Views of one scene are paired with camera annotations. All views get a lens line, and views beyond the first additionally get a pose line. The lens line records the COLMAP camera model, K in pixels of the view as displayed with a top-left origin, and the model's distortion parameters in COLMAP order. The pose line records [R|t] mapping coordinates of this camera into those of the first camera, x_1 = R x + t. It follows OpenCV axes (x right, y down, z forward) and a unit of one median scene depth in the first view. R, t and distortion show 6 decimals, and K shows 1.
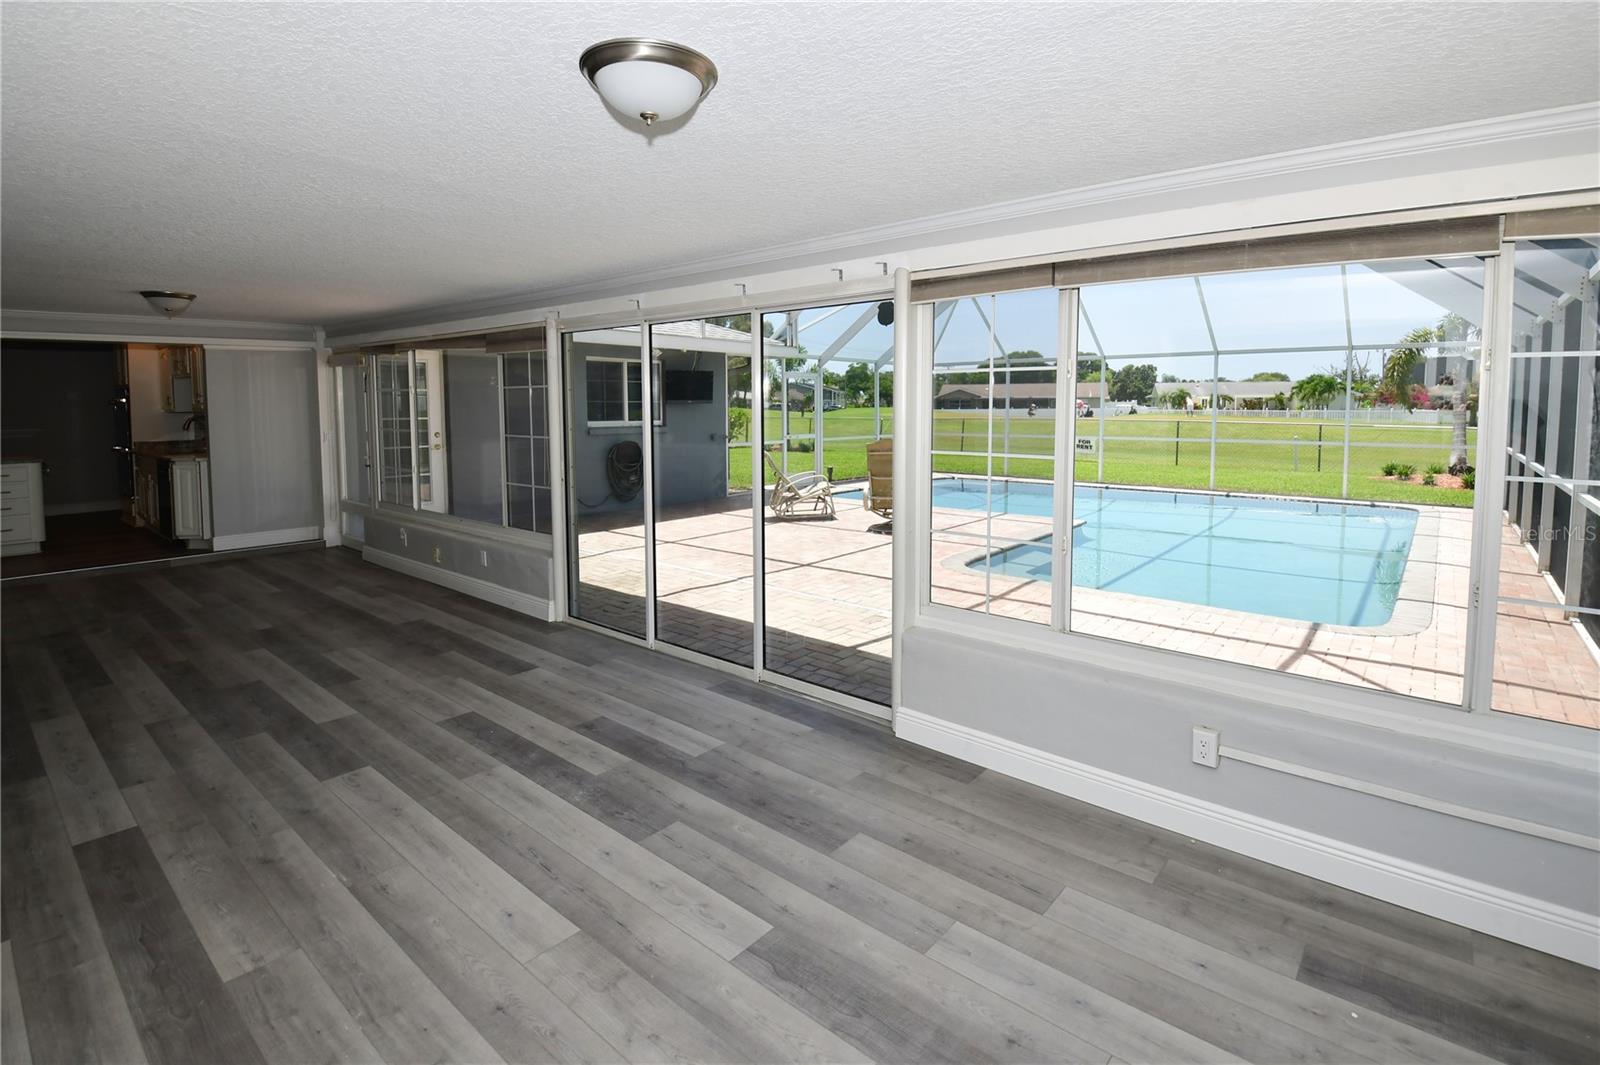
lens RADIAL K [[754.3, 0, 796.0], [0, 754.3, 452.5], [0, 0, 1]] dist [0.016391, -0.022987]
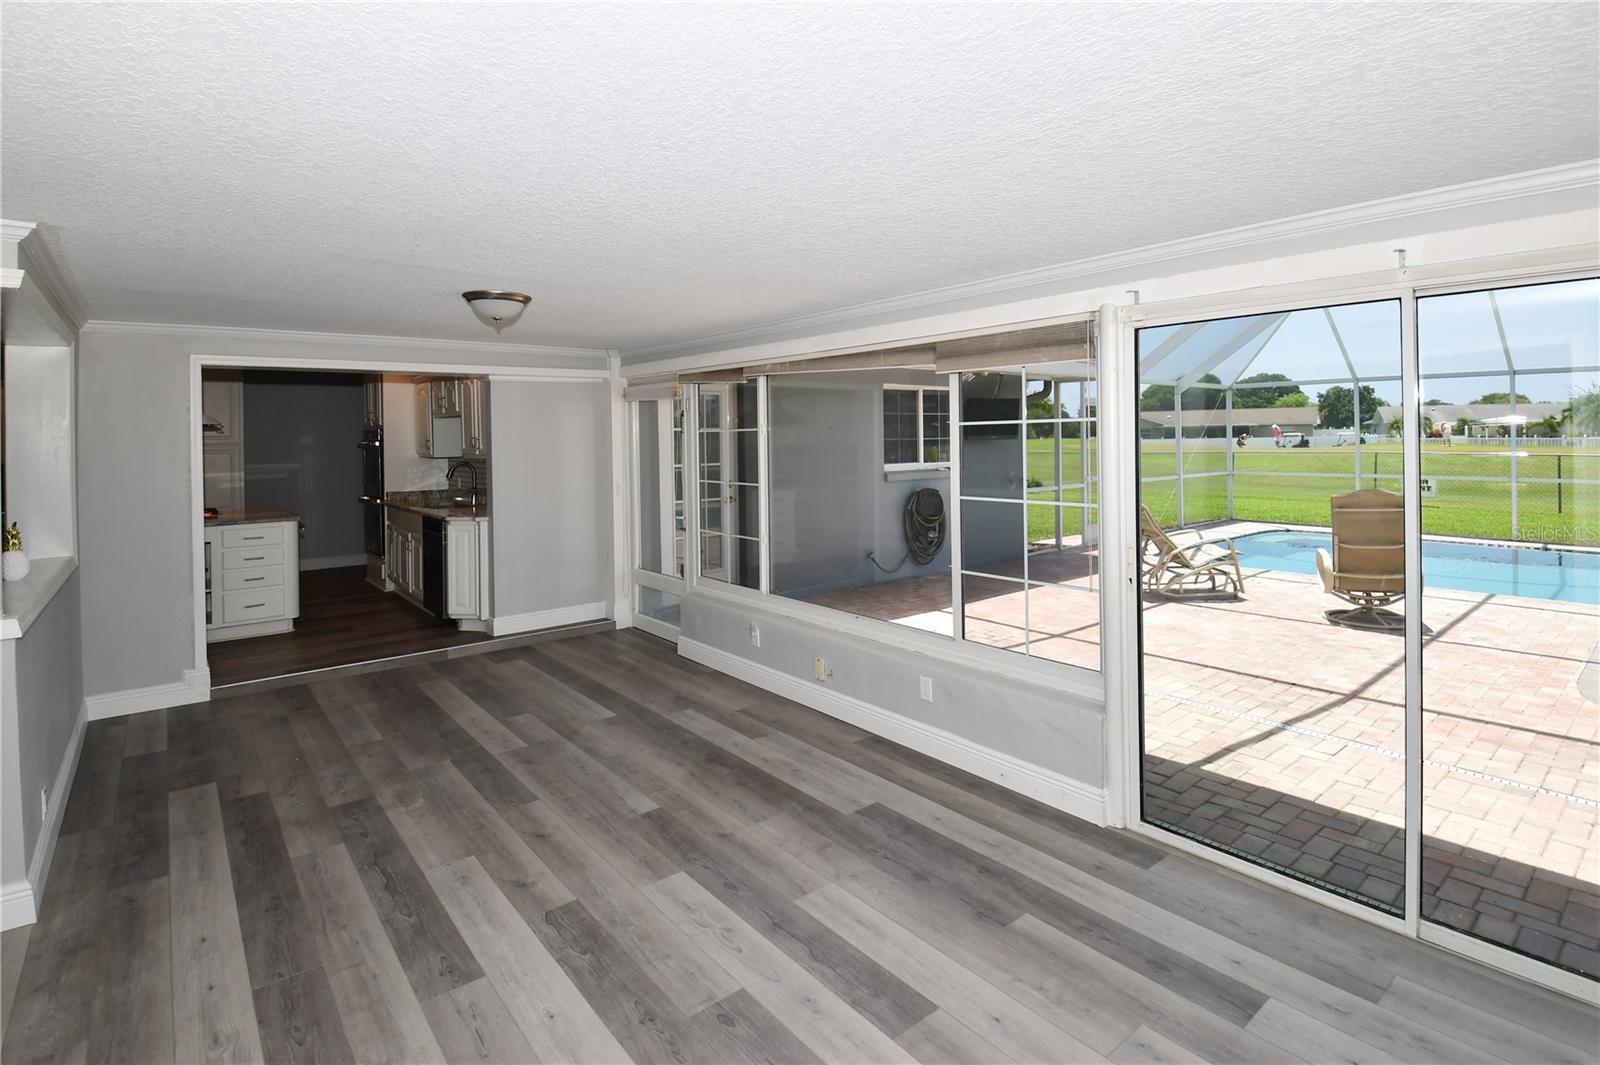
lens RADIAL K [[769.8, 0, 802.0], [0, 769.8, 441.1], [0, 0, 1]] dist [0.027703, -0.028705]
pose [[0.985188, -0.010248, -0.171171, -0.292096], [0.000316, 0.998319, -0.057954, -0.023926], [0.171477, 0.057042, 0.983535, 0.232921]]
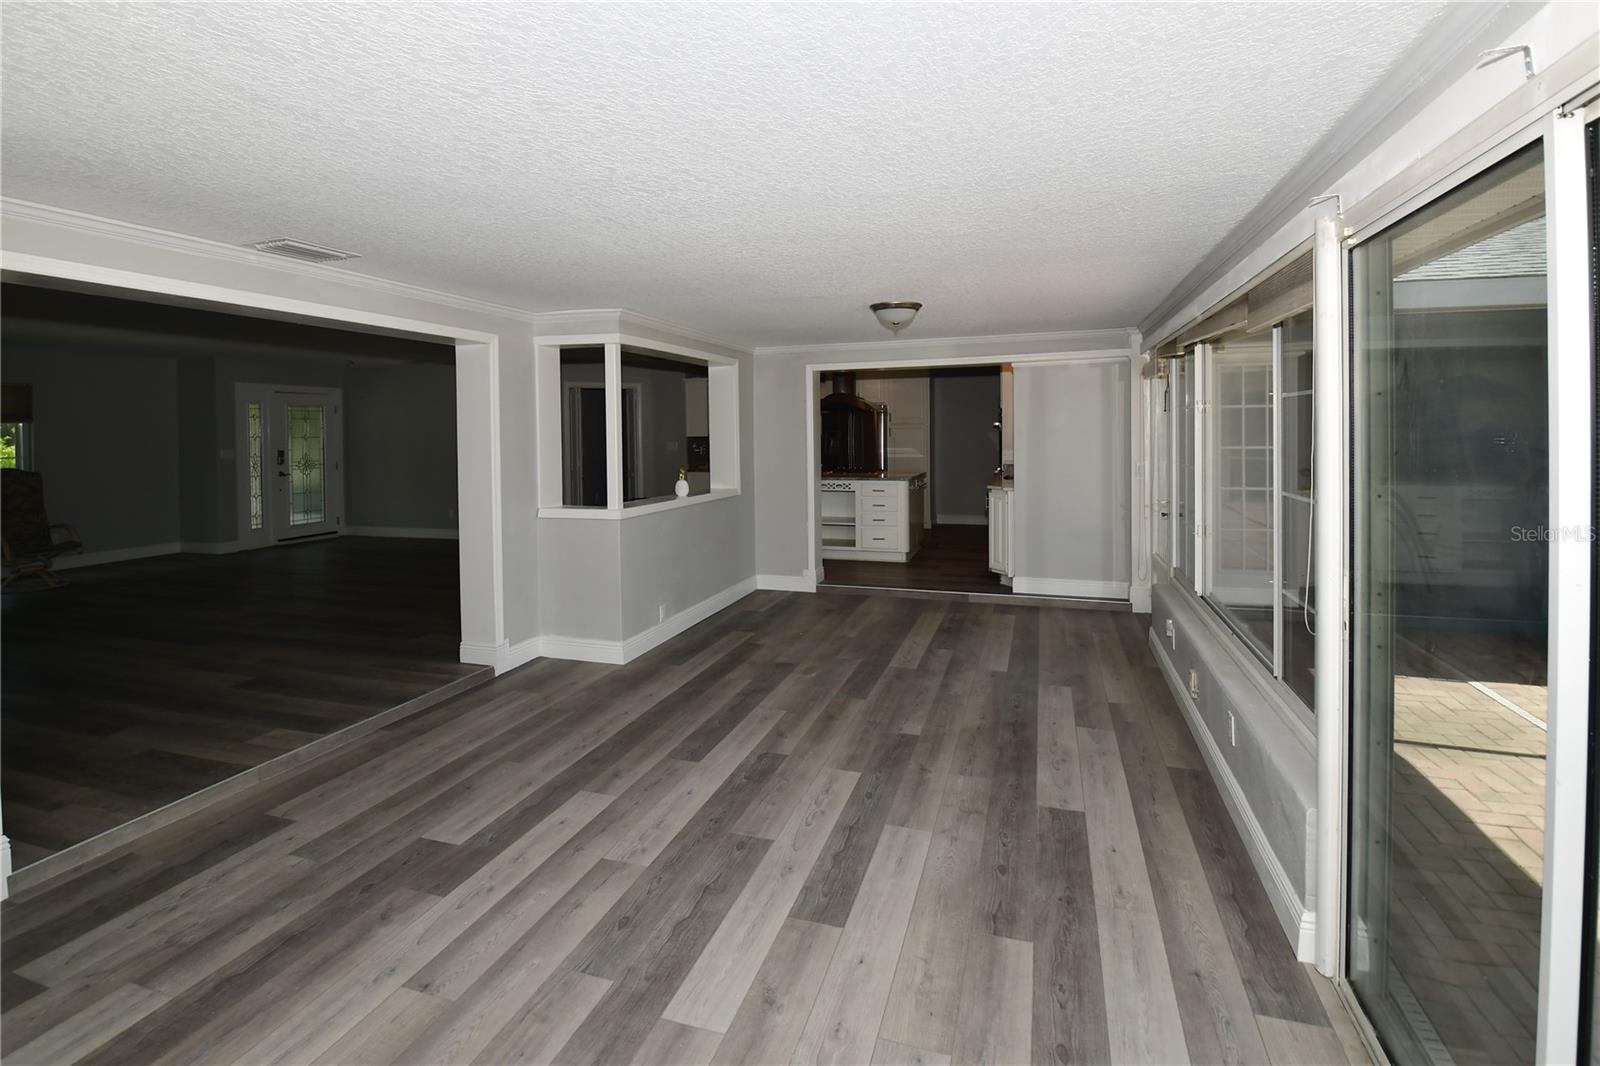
lens RADIAL K [[769.8, 0, 802.0], [0, 769.8, 441.6], [0, 0, 1]] dist [0.027703, -0.028705]
pose [[0.394850, 0.011455, -0.918674, -0.033440], [-0.046945, 0.998868, -0.007722, -0.026967], [0.917545, 0.046177, 0.394941, 0.372768]]
